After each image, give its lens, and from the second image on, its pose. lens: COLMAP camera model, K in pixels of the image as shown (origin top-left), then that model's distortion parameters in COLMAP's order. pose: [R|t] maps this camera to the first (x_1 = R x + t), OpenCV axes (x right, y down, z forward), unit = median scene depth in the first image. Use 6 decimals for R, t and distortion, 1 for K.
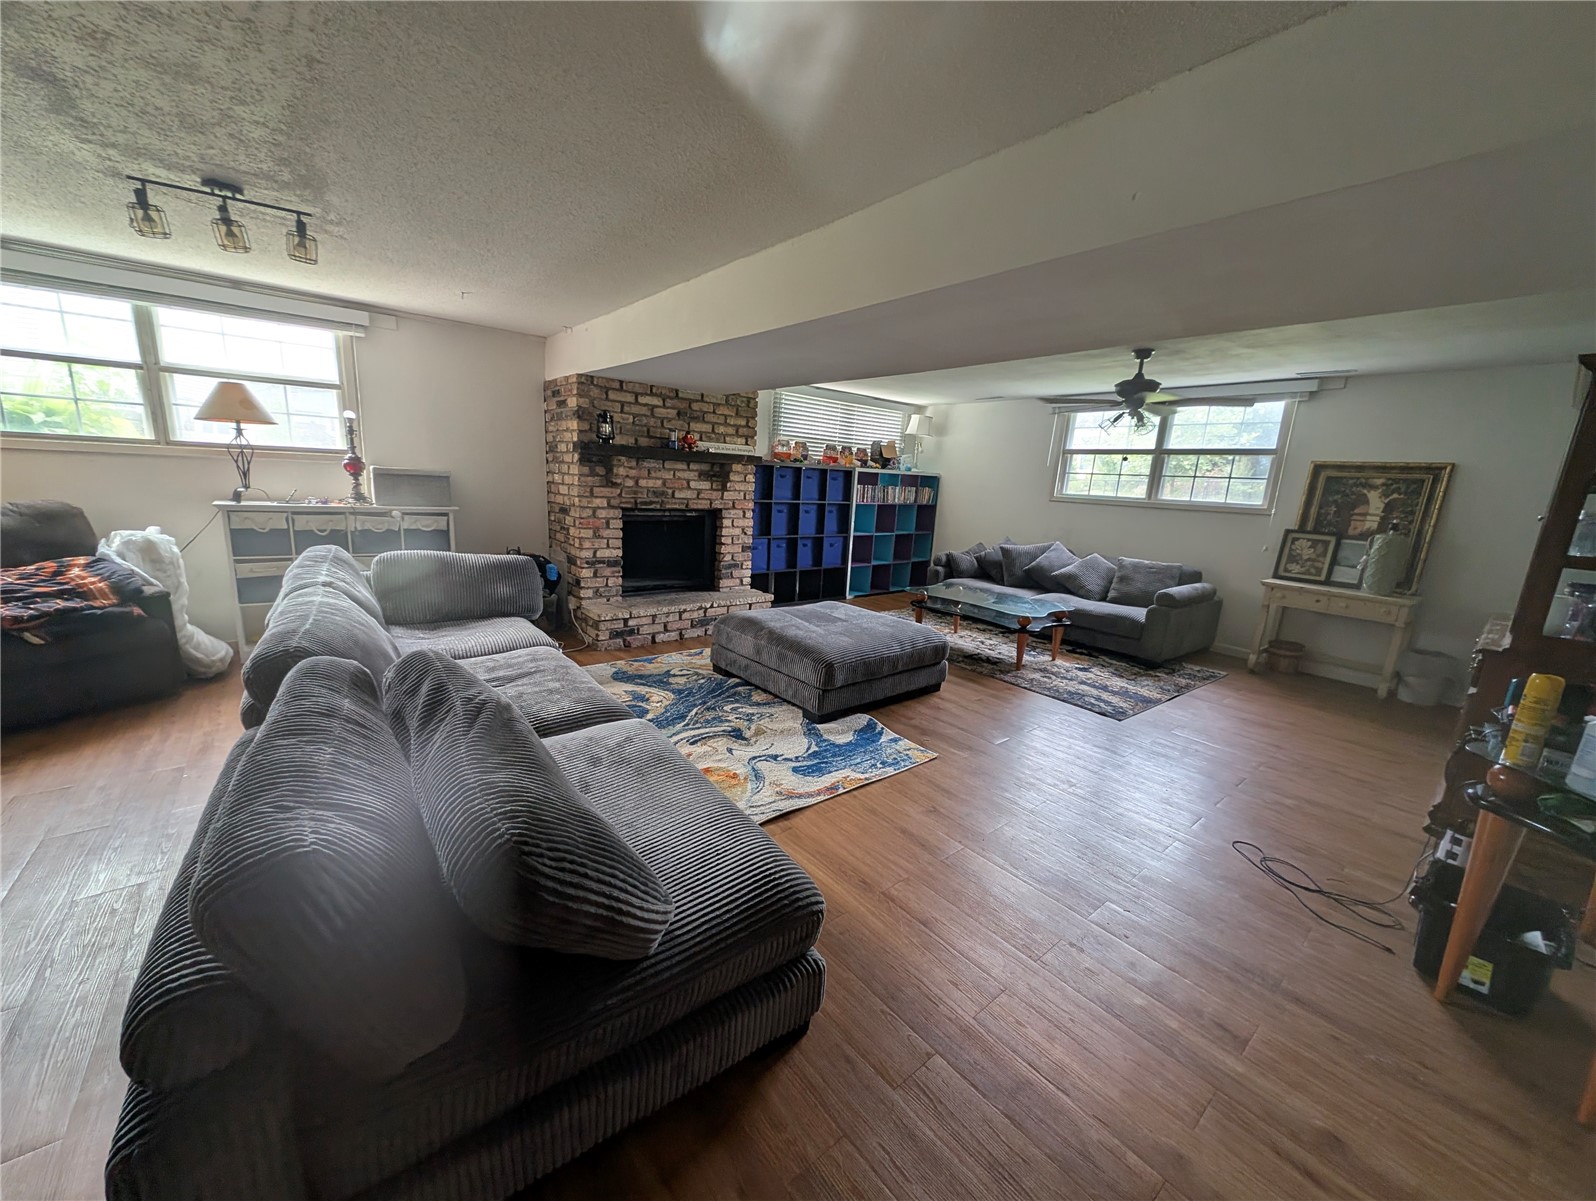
lens RADIAL K [[603.0, 0, 797.1], [0, 603.0, 609.2], [0, 0, 1]] dist [0.004076, -0.000135]
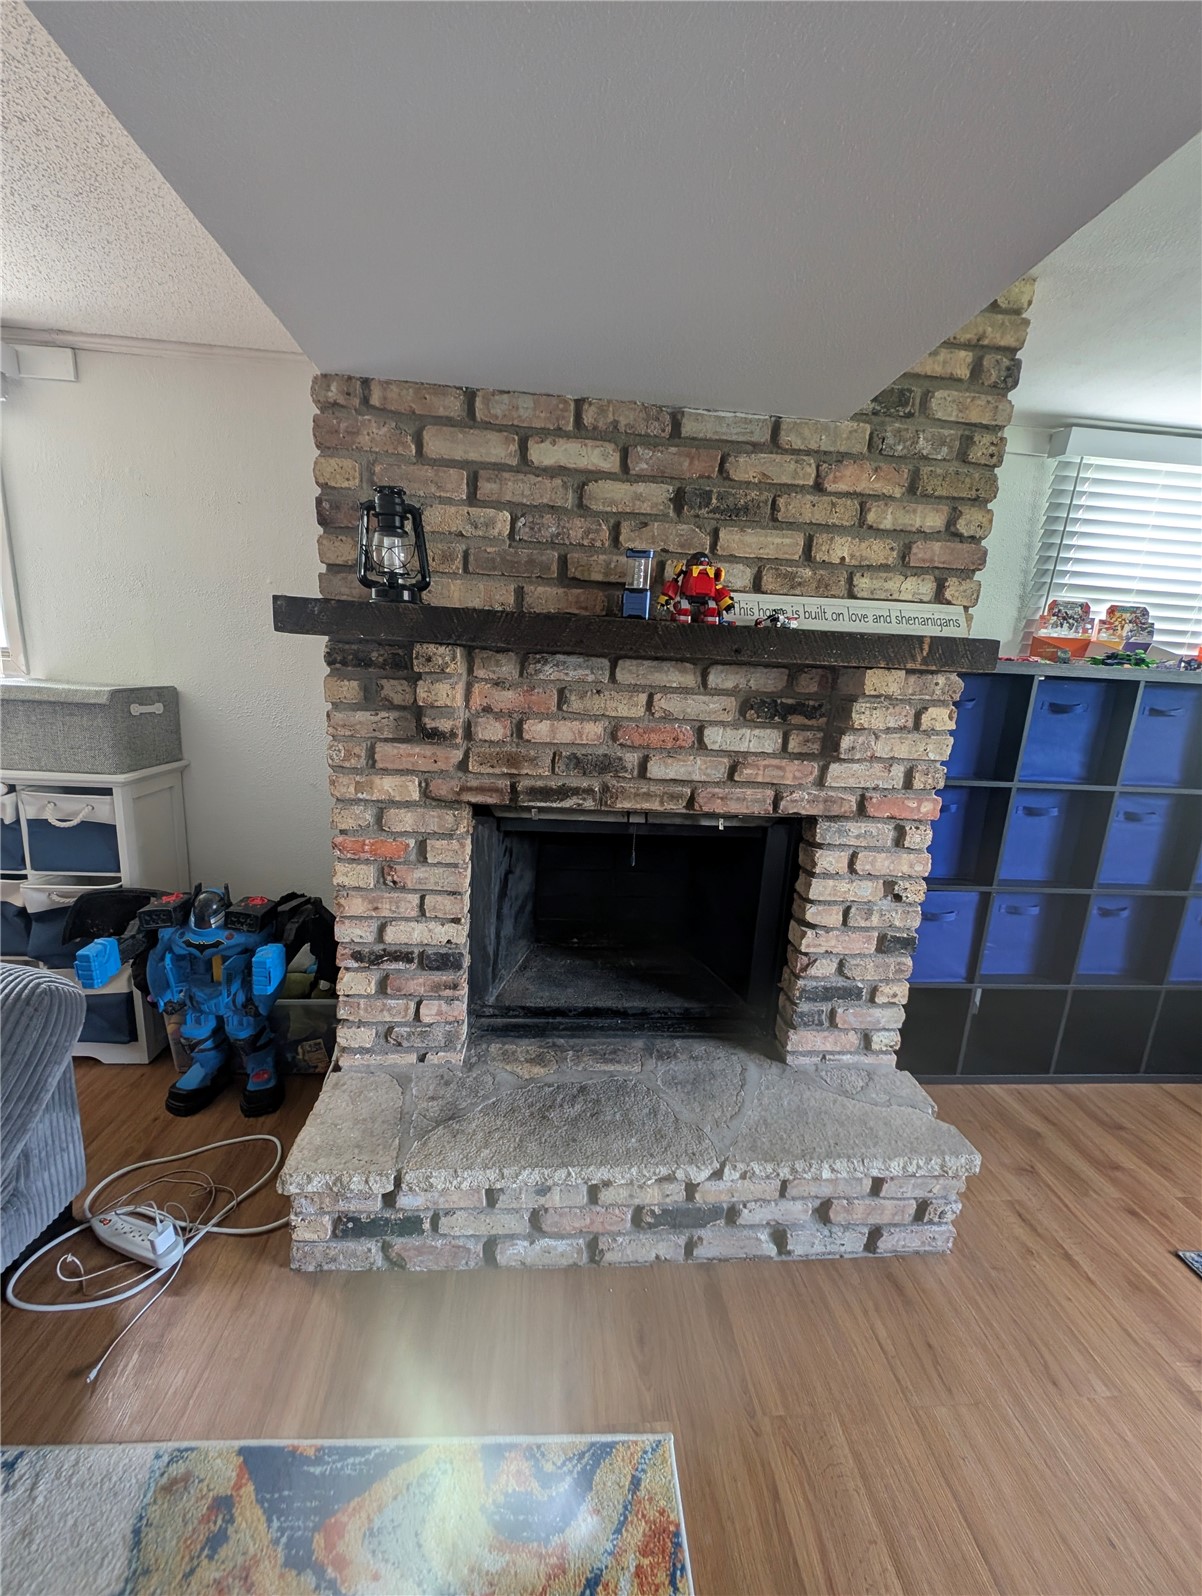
lens RADIAL K [[603.0, 0, 594.0], [0, 603.0, 794.2], [0, 0, 1]] dist [0.004076, -0.000135]
pose [[0.819116, 0.107182, -0.563526, -0.049114], [-0.130629, 0.991431, -0.001306, -0.170084], [0.558557, 0.074683, 0.826097, 0.717500]]
